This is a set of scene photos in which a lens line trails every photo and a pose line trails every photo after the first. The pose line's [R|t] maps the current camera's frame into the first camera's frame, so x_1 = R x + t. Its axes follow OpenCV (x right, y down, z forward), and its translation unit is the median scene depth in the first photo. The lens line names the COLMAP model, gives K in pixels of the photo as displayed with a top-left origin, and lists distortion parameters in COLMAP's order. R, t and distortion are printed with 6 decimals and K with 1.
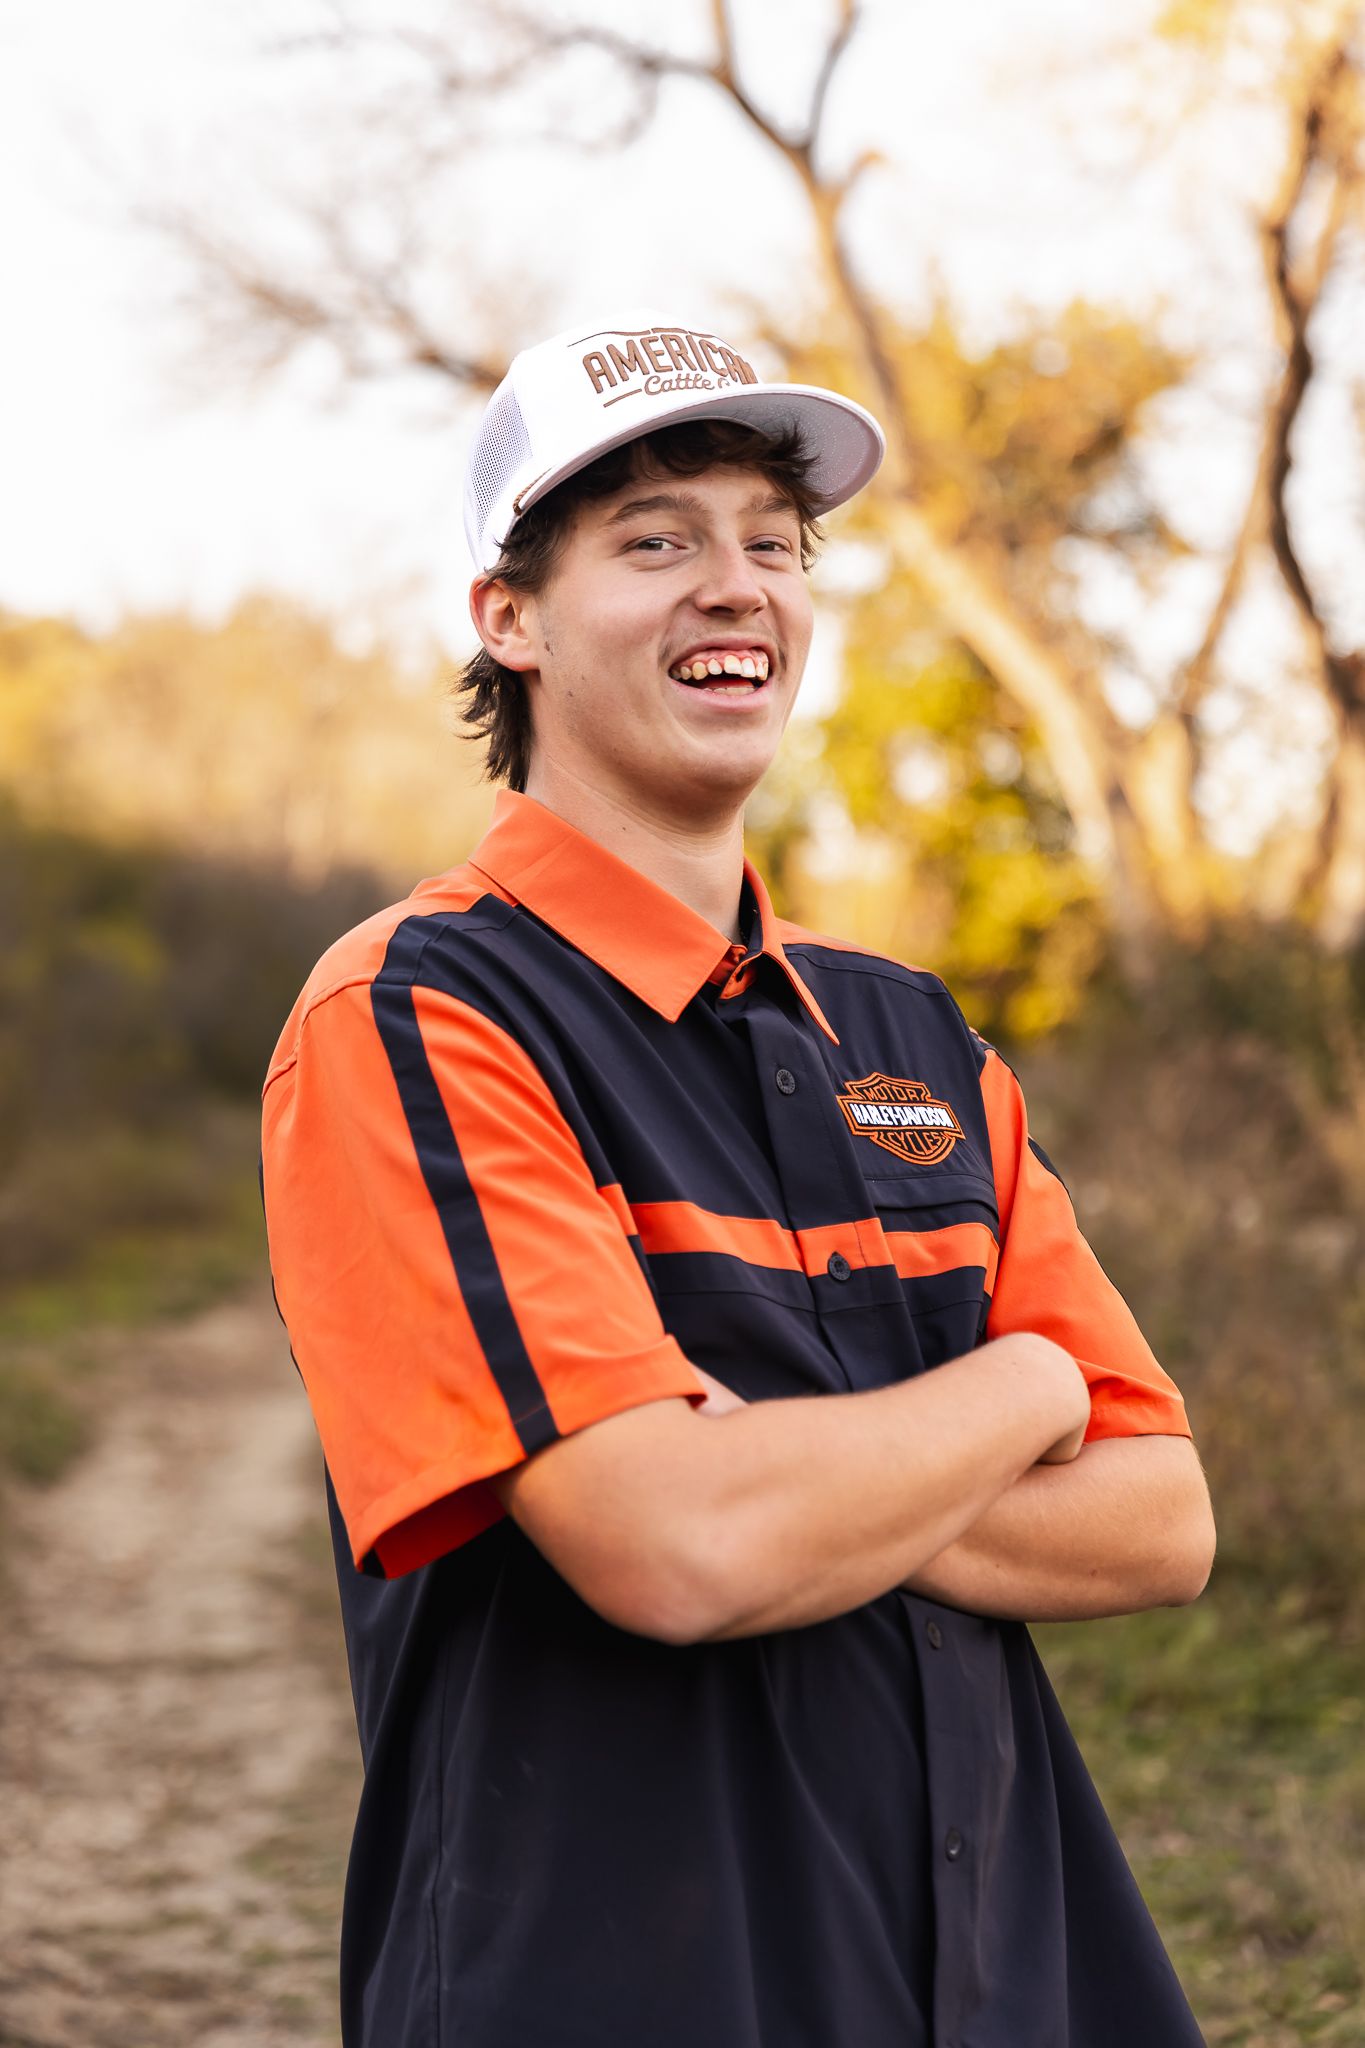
lens RADIAL K [[2269.7, 0, 688.7], [0, 2269.7, 1020.7], [0, 0, 1]] dist [-0.089276, 0.000000]
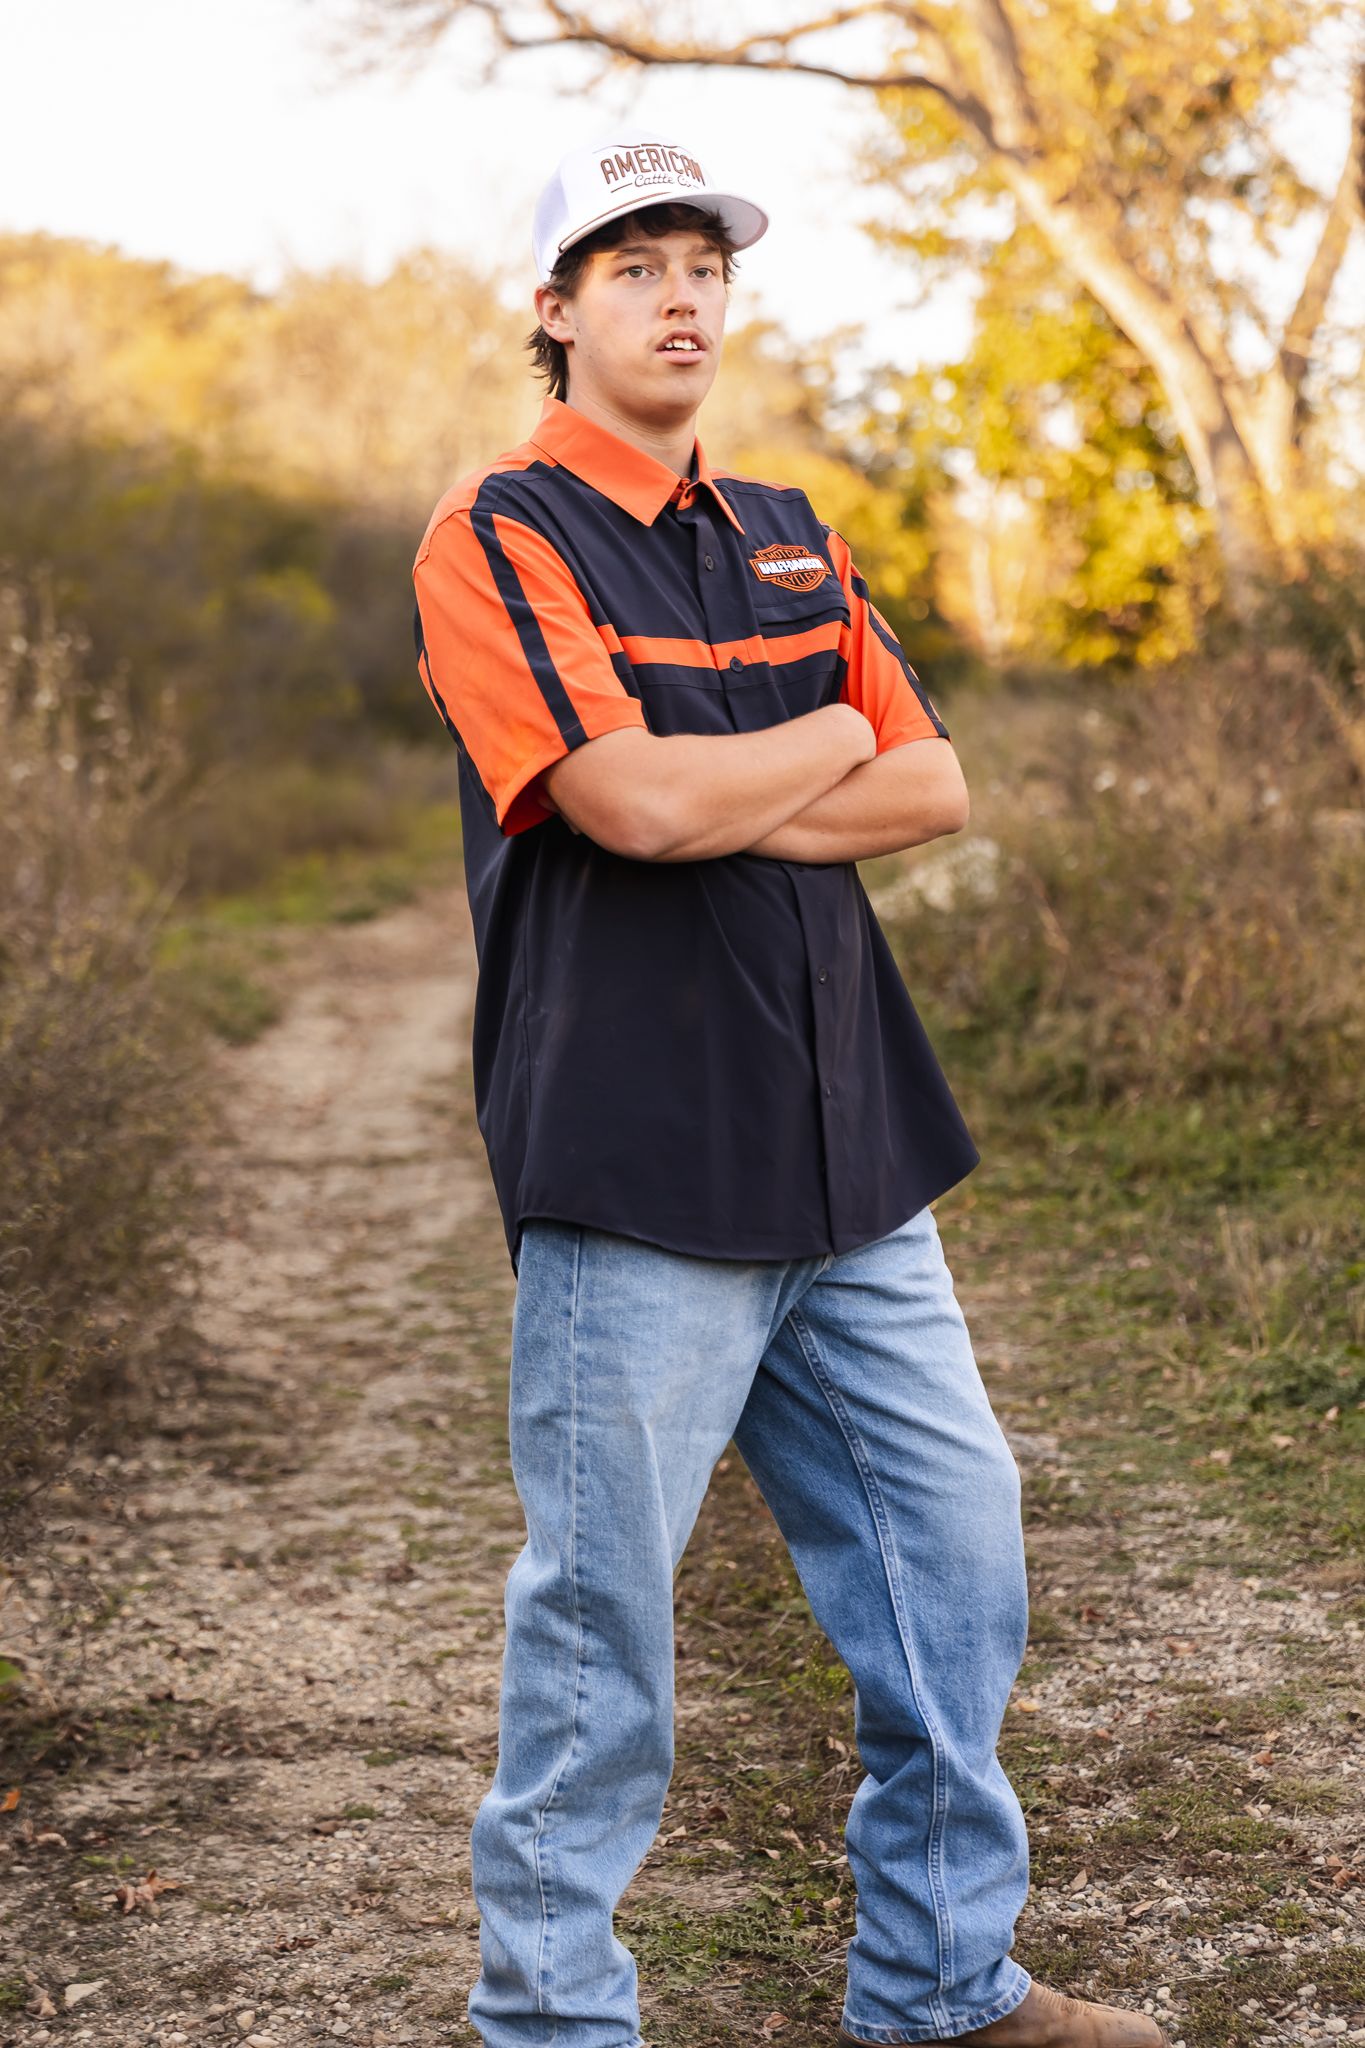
lens RADIAL K [[3555.2, 0, 681.7], [0, 3555.2, 1025.0], [0, 0, 1]] dist [-0.050023, 0.000000]
pose [[0.993171, 0.007452, -0.116431, 0.176197], [-0.002038, 0.998914, 0.046548, 0.130212], [0.116651, -0.045993, 0.992107, -0.916059]]
